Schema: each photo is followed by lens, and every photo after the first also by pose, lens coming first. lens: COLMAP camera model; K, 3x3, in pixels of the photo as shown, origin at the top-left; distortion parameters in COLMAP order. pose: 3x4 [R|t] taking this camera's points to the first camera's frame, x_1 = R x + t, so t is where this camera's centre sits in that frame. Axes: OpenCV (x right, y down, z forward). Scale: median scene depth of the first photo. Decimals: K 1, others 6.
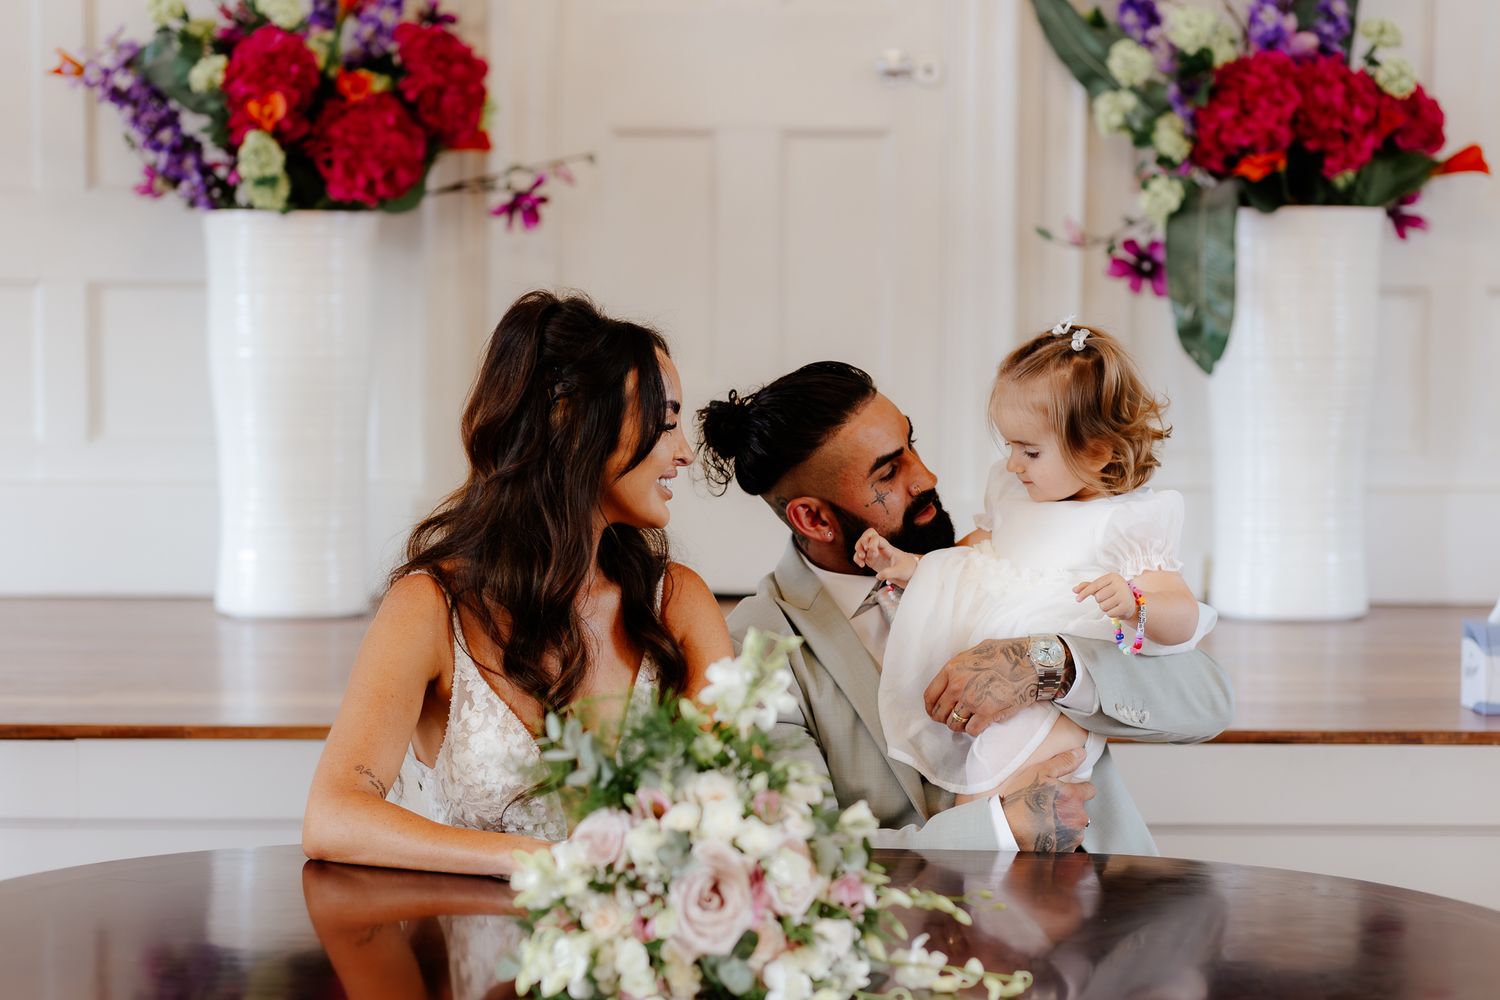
lens RADIAL K [[3678.4, 0, 750.5], [0, 3678.4, 500.4], [0, 0, 1]] dist [0.007630, 0.000000]
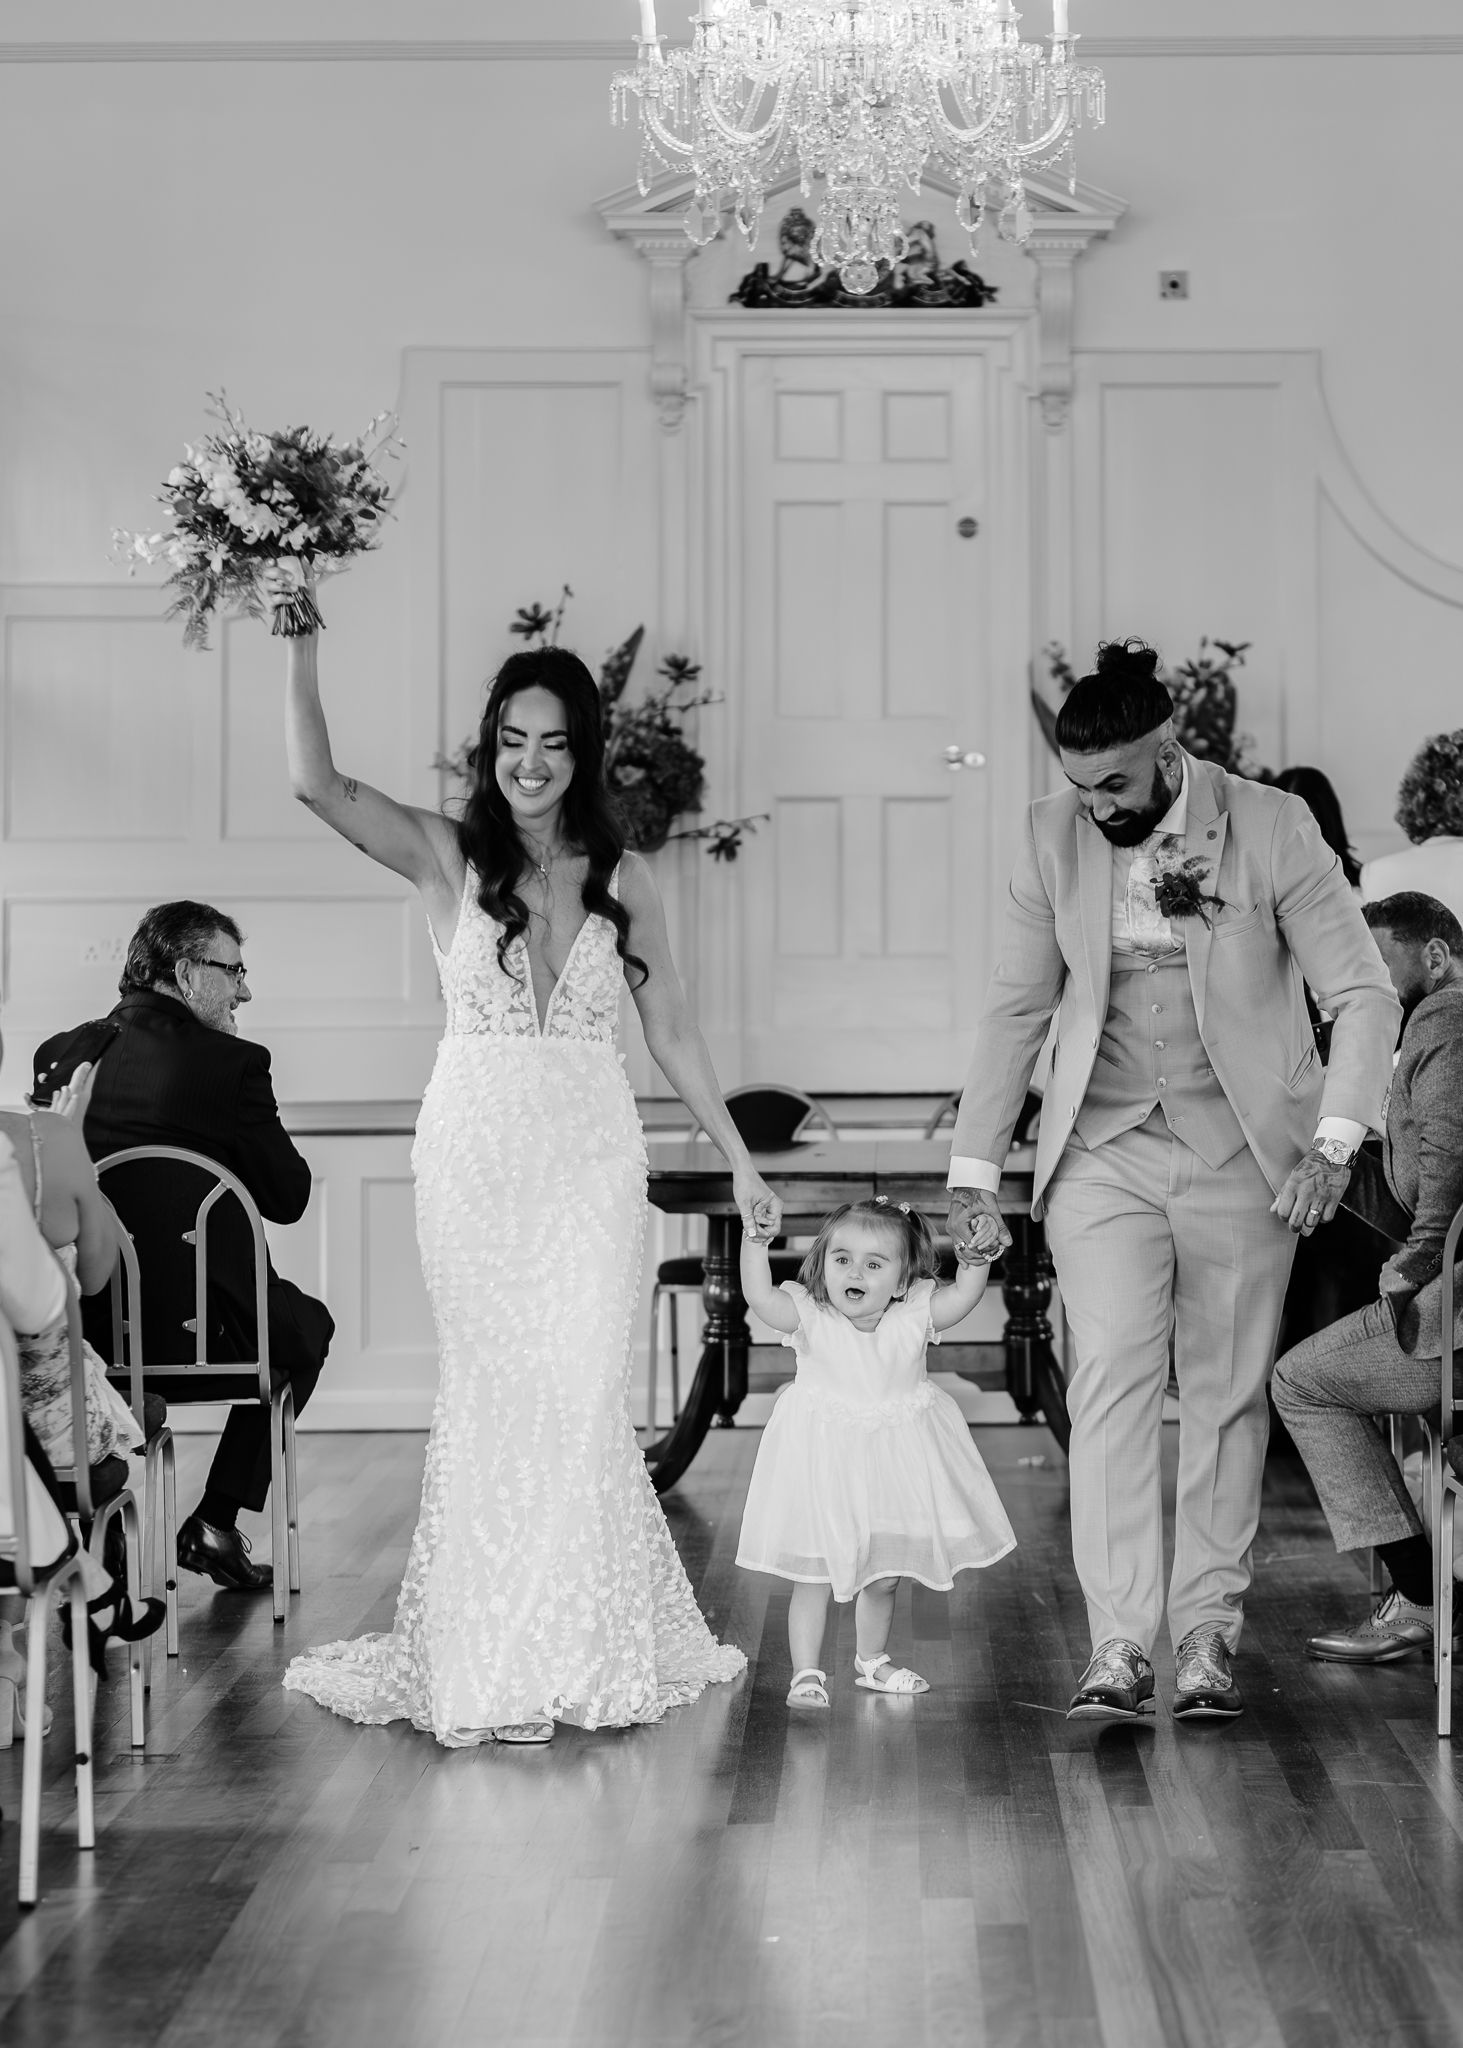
lens RADIAL K [[5238.2, 0, 731.4], [0, 5238.2, 1022.8], [0, 0, 1]] dist [-0.350665, 0.000000]
pose [[0.999467, -0.013162, 0.029890, -0.130091], [0.014390, 0.999046, -0.041233, 0.093170], [-0.029319, 0.041641, 0.998702, -1.310874]]
